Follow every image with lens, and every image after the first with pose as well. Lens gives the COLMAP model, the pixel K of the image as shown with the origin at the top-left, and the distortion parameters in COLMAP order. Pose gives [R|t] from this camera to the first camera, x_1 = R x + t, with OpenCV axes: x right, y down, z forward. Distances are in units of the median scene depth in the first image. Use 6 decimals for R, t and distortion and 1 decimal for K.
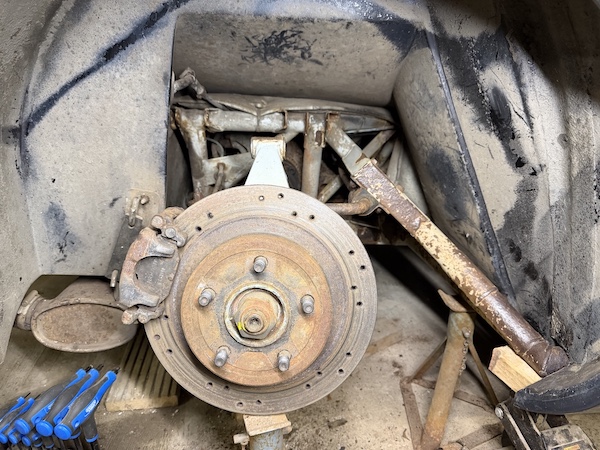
lens RADIAL K [[438.2, 0, 322.1], [0, 438.2, 224.6], [0, 0, 1]] dist [0.004733, -0.021951]
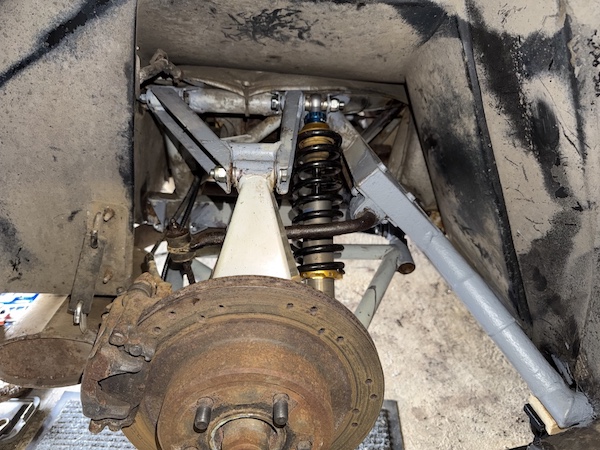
lens RADIAL K [[438.2, 0, 322.1], [0, 438.2, 224.6], [0, 0, 1]] dist [0.004733, -0.021951]
pose [[0.999515, 0.018751, 0.024879, -0.019137], [-0.022044, 0.989978, 0.139488, -0.168346], [-0.022014, -0.139968, 0.989911, 0.162736]]
